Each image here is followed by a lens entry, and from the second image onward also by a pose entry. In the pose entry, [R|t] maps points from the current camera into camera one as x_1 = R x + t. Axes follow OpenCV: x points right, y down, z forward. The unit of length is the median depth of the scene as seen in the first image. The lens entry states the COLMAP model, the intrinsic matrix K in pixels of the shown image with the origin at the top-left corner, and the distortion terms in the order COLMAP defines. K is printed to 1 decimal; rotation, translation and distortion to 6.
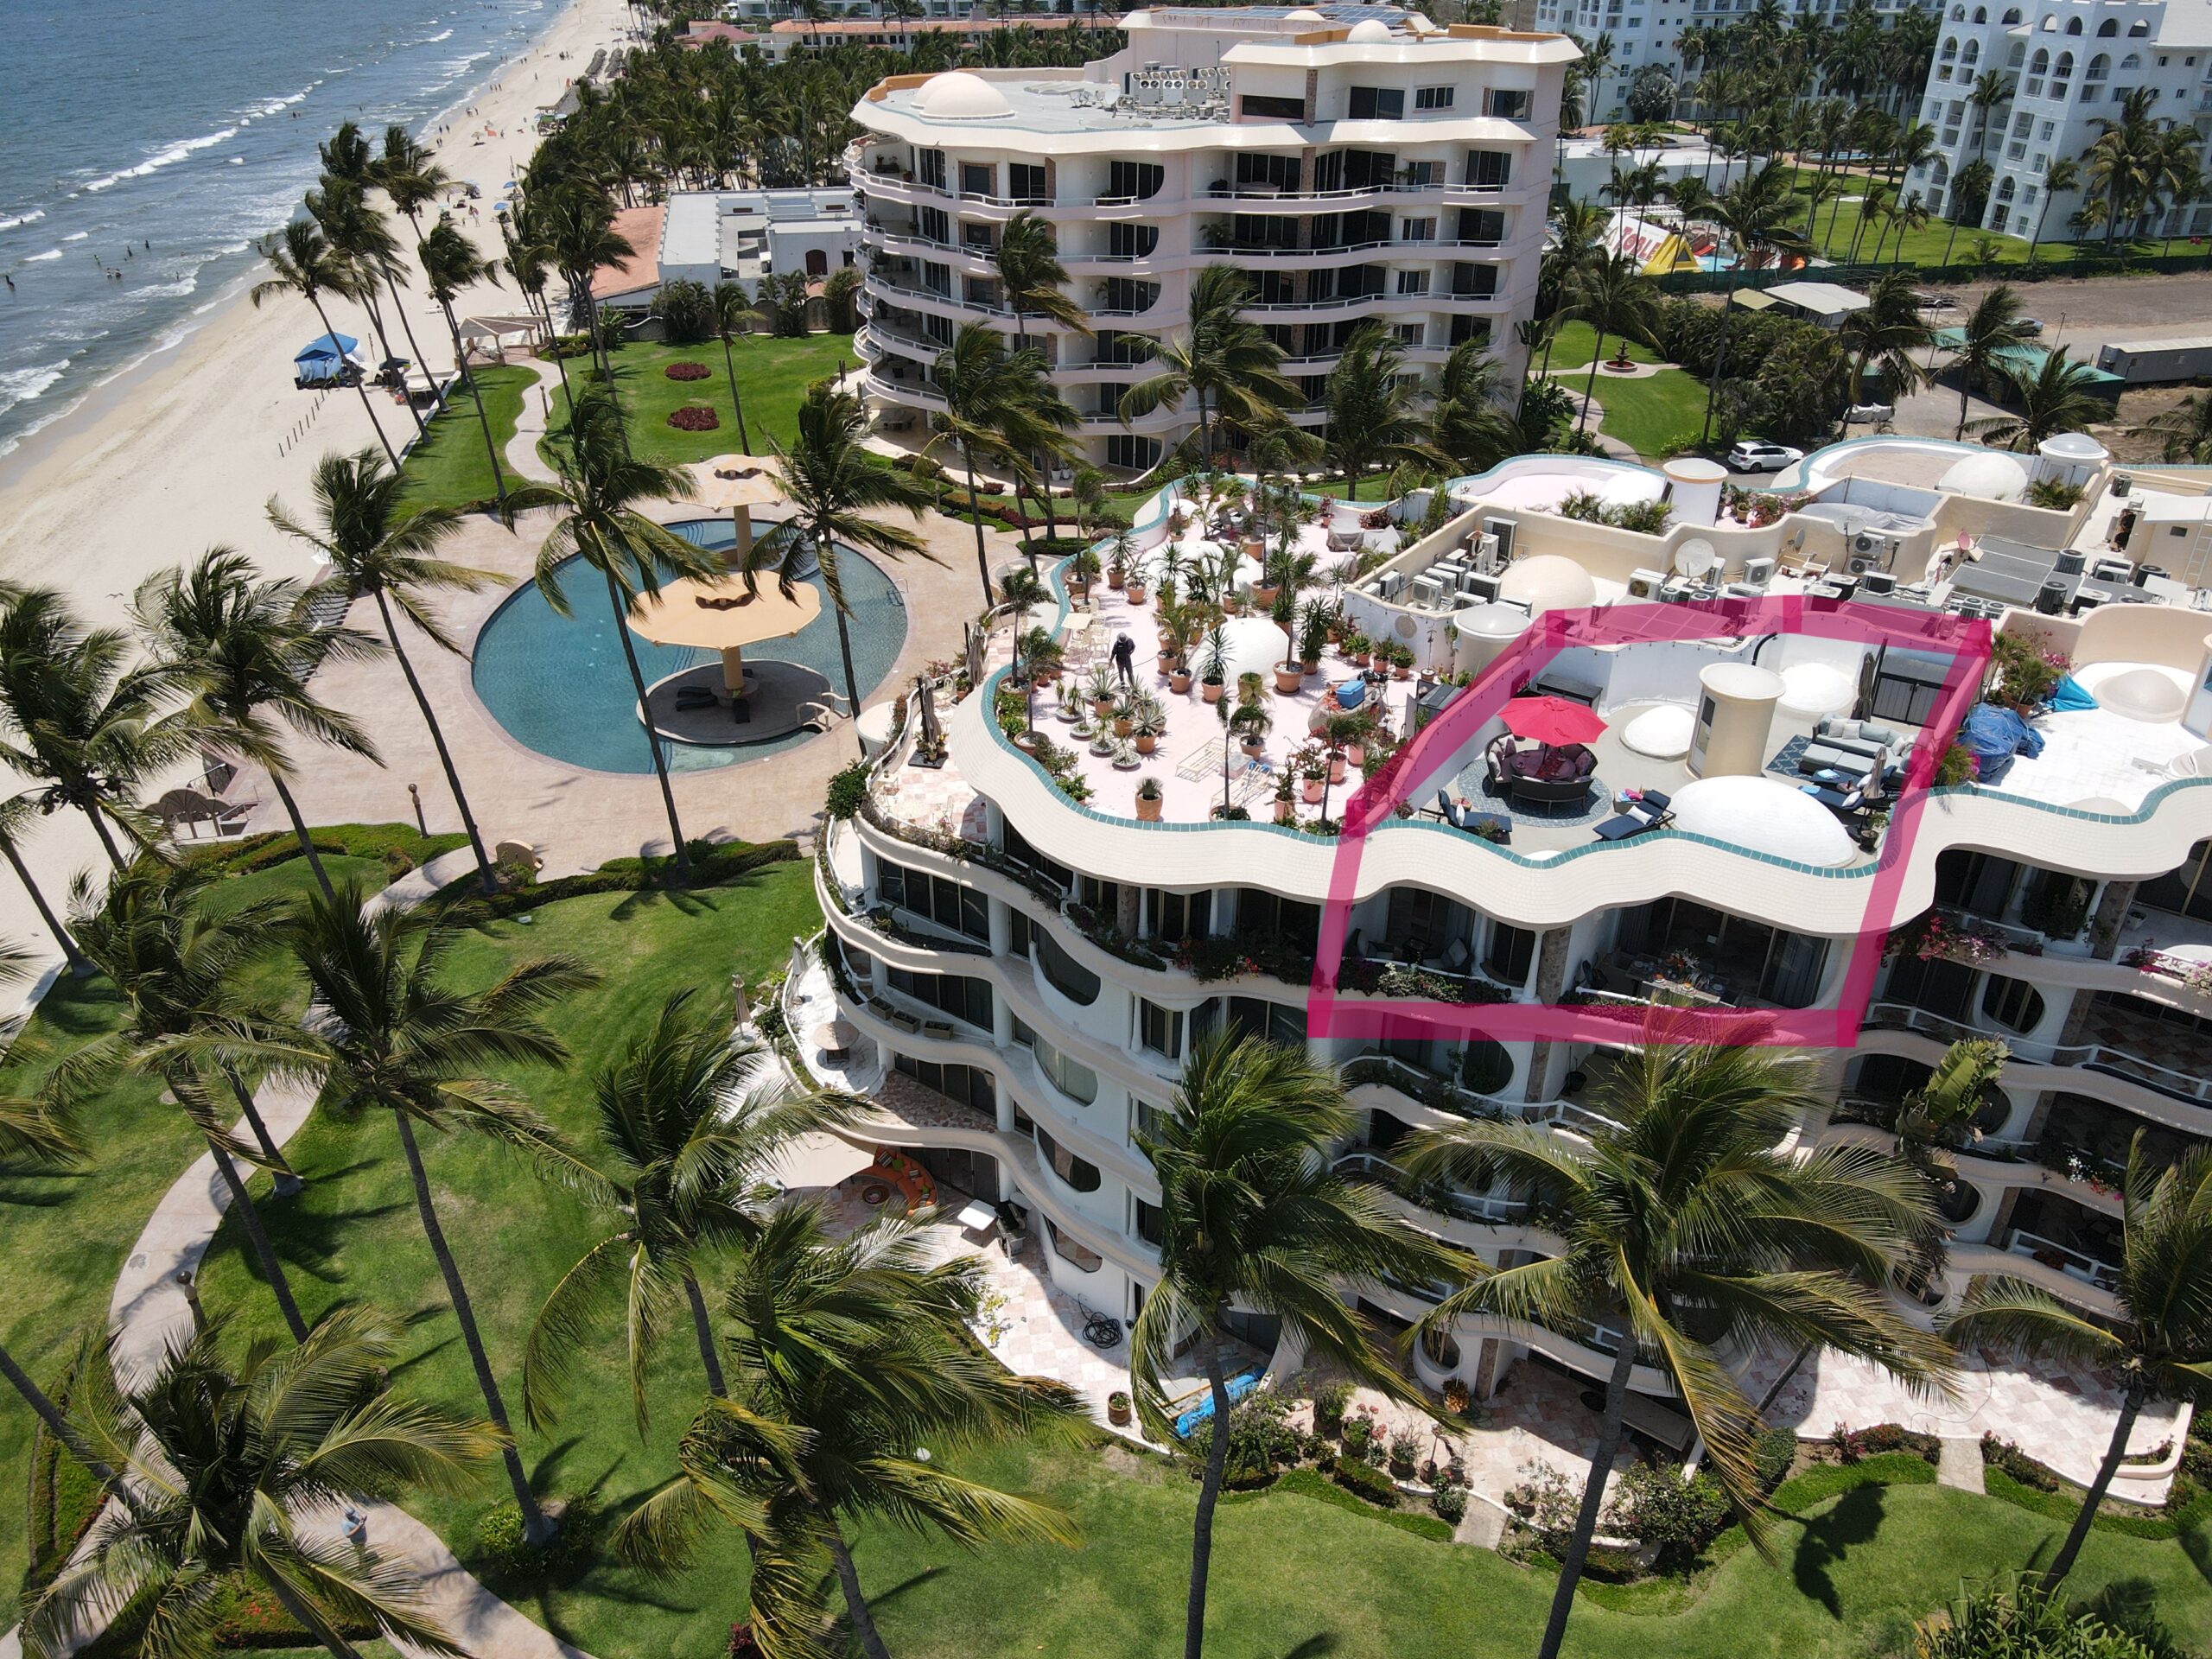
lens RADIAL K [[1622.8, 0, 1096.7], [0, 1622.8, 823.1], [0, 0, 1]] dist [0.004377, 0.008037]
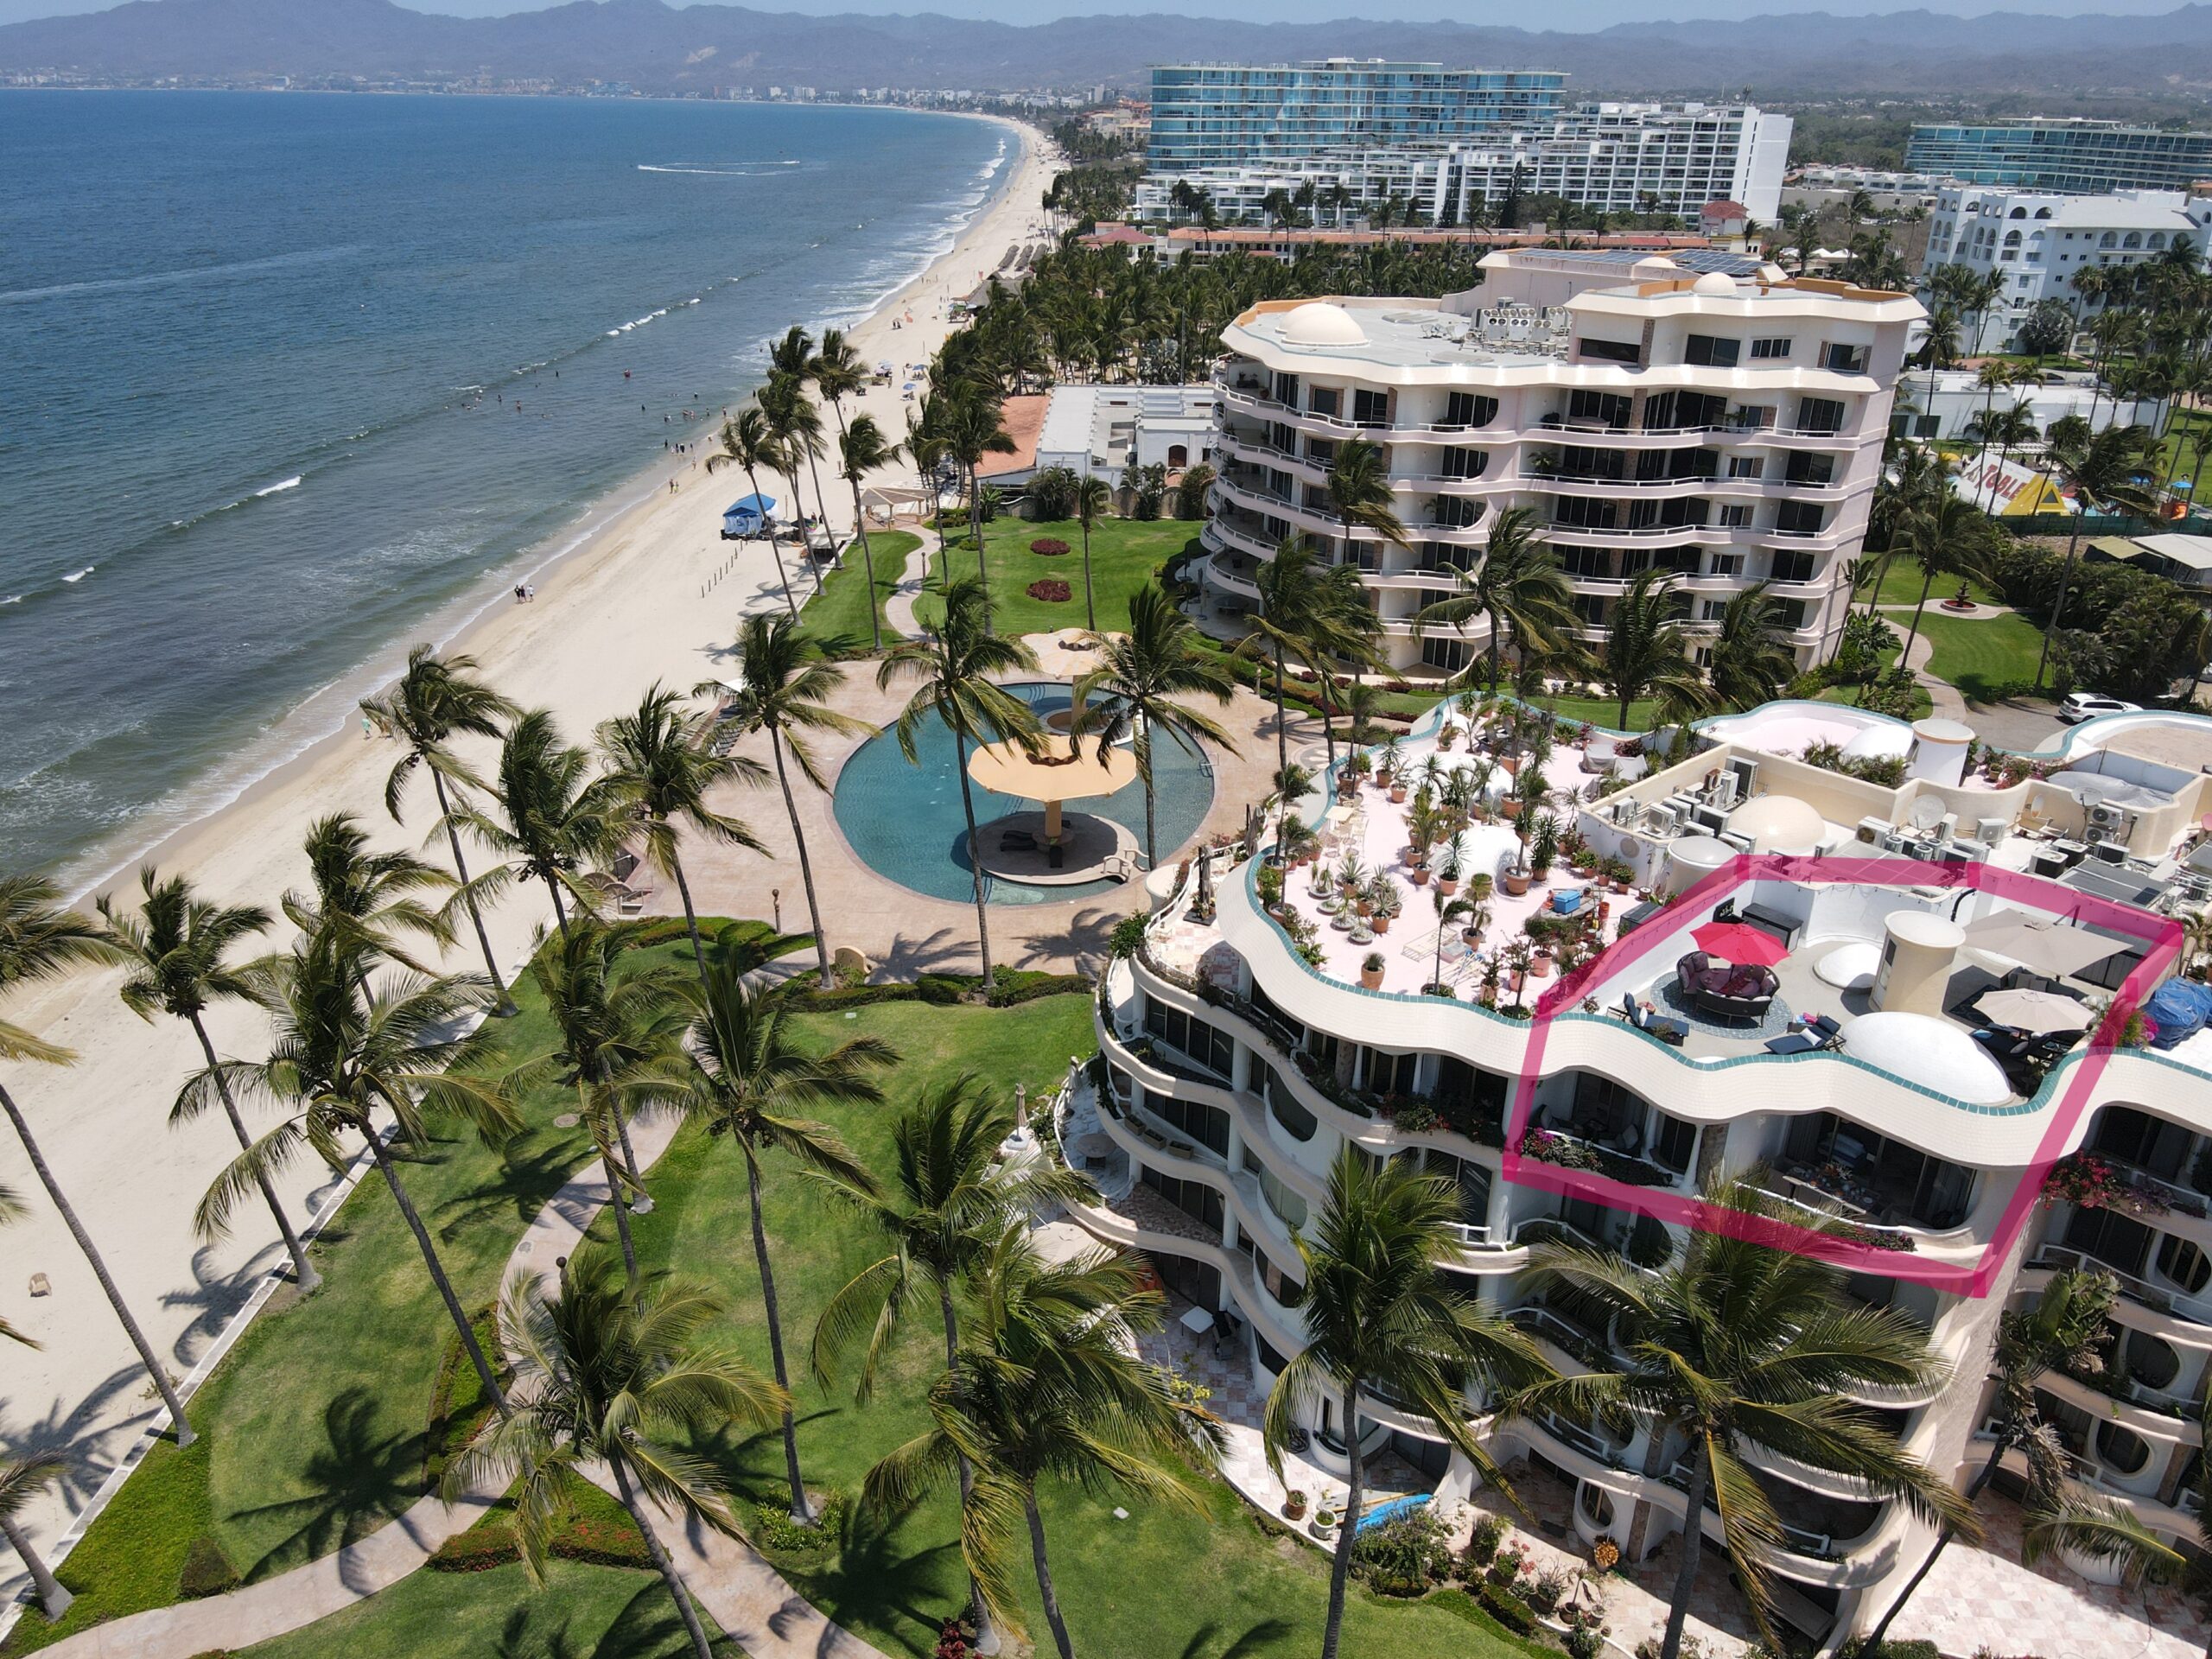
lens RADIAL K [[1622.8, 0, 1096.7], [0, 1622.8, 823.1], [0, 0, 1]] dist [0.004377, 0.008037]
pose [[0.975180, 0.101827, -0.196607, 0.043713], [-0.121046, 0.988710, -0.088316, 0.005866], [0.185394, 0.109923, 0.976497, -0.152996]]
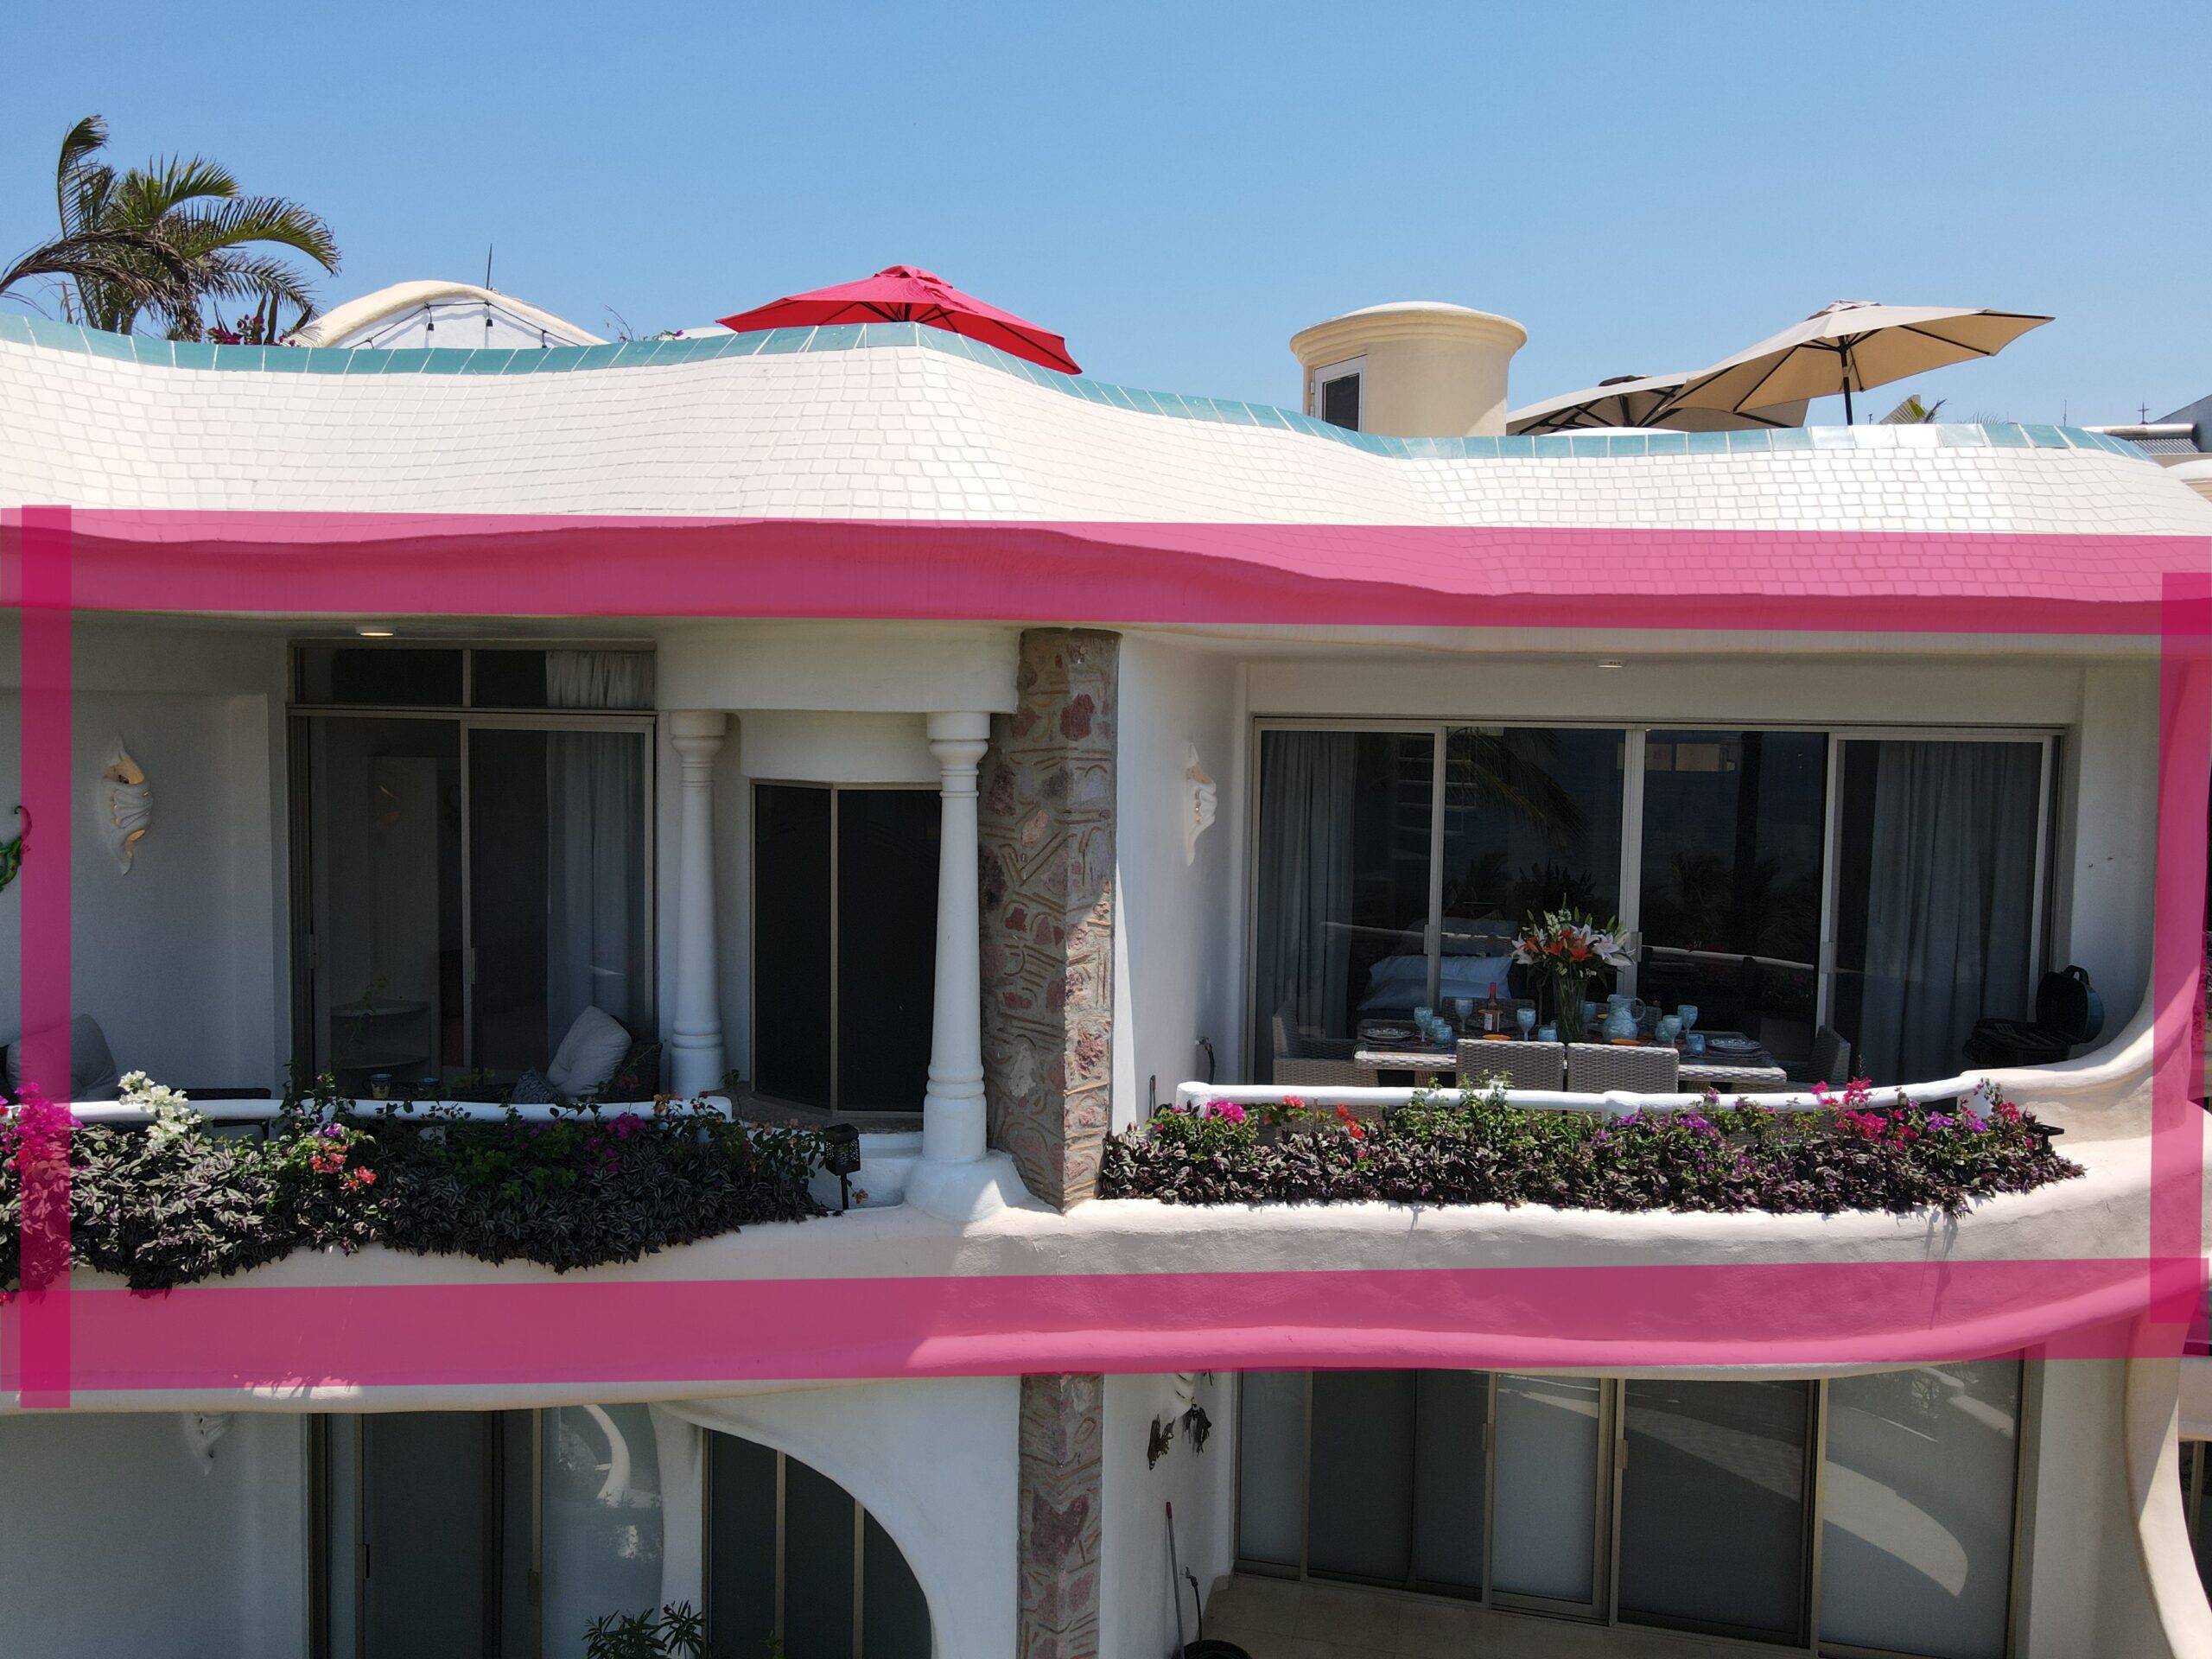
lens RADIAL K [[1622.8, 0, 1096.7], [0, 1622.8, 823.1], [0, 0, 1]] dist [0.004377, 0.008037]
pose [[0.926677, -0.009843, 0.375731, 0.153402], [0.172799, 0.898903, -0.402633, 0.108502], [-0.333782, 0.438037, 0.834693, 0.595484]]
